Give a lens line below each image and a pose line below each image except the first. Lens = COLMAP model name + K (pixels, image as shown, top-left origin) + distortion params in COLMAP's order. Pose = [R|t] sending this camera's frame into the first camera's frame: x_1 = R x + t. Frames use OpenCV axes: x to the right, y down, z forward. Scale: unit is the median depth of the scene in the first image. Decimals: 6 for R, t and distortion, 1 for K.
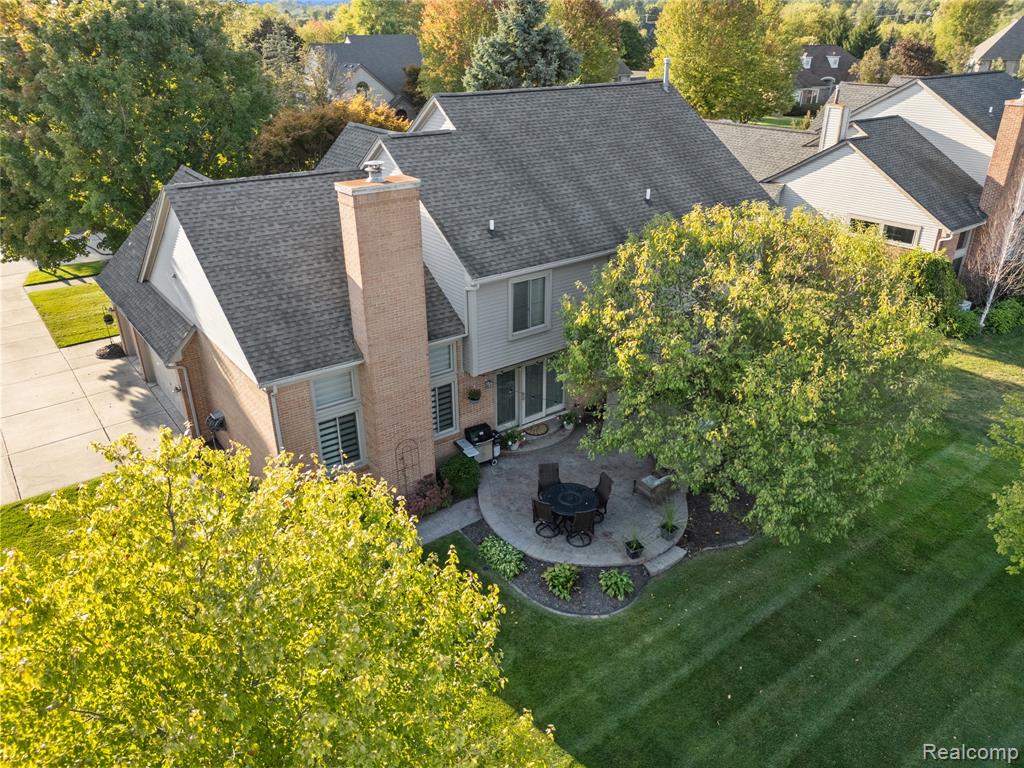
lens RADIAL K [[751.0, 0, 512.0], [0, 751.0, 384.0], [0, 0, 1]] dist [0.088304, -0.089167]
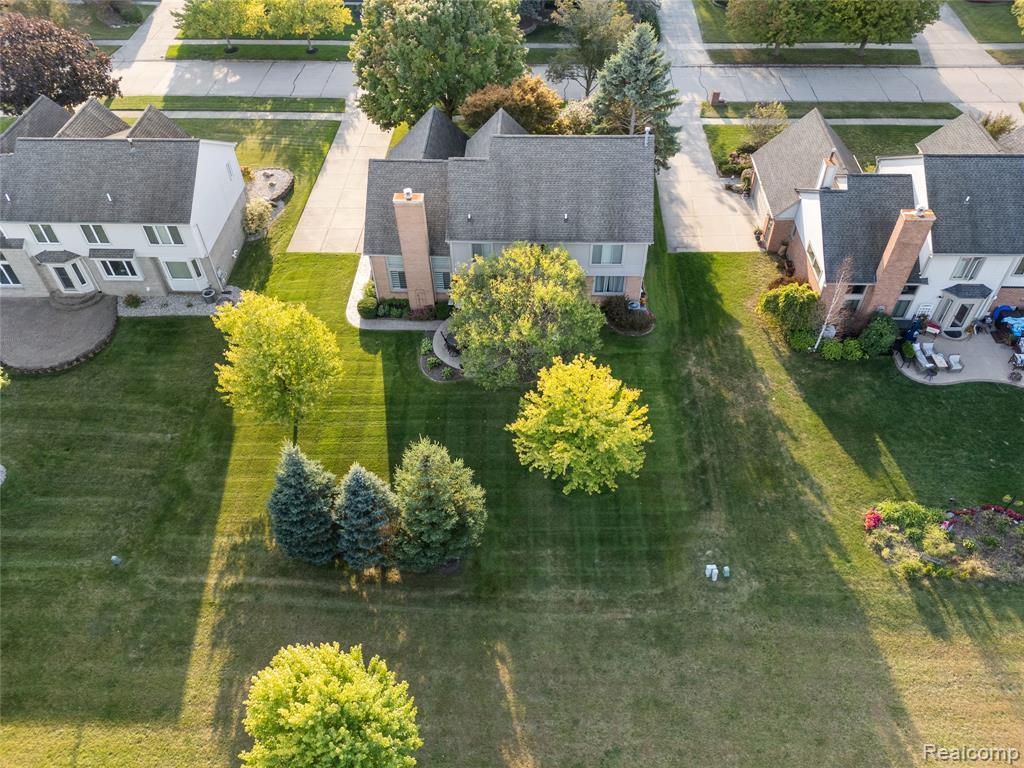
lens RADIAL K [[751.0, 0, 512.0], [0, 751.0, 384.0], [0, 0, 1]] dist [0.088304, -0.089167]
pose [[0.775027, 0.445786, -0.447893, 1.234335], [-0.257948, 0.870207, 0.419764, -0.709195], [0.576885, -0.209795, 0.789424, -0.792787]]
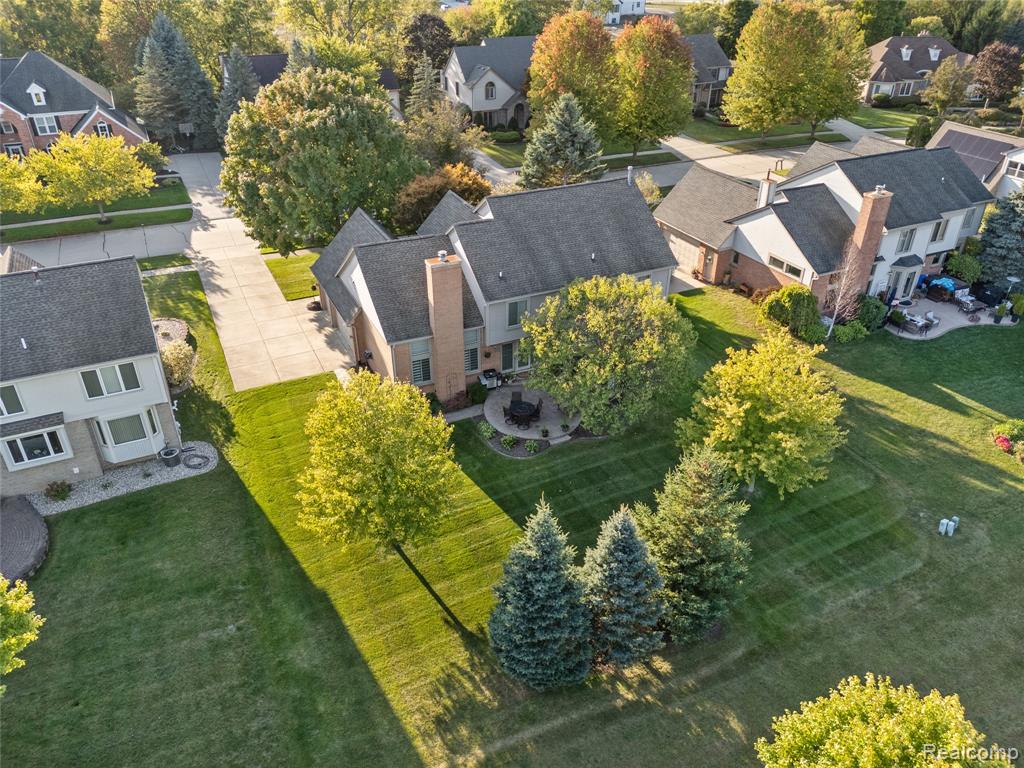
lens RADIAL K [[751.0, 0, 512.0], [0, 751.0, 384.0], [0, 0, 1]] dist [0.088304, -0.089167]
pose [[0.981002, 0.103497, -0.164084, 0.347588], [-0.087792, 0.991081, 0.100256, -0.113836], [0.172997, -0.083946, 0.981338, -0.972913]]
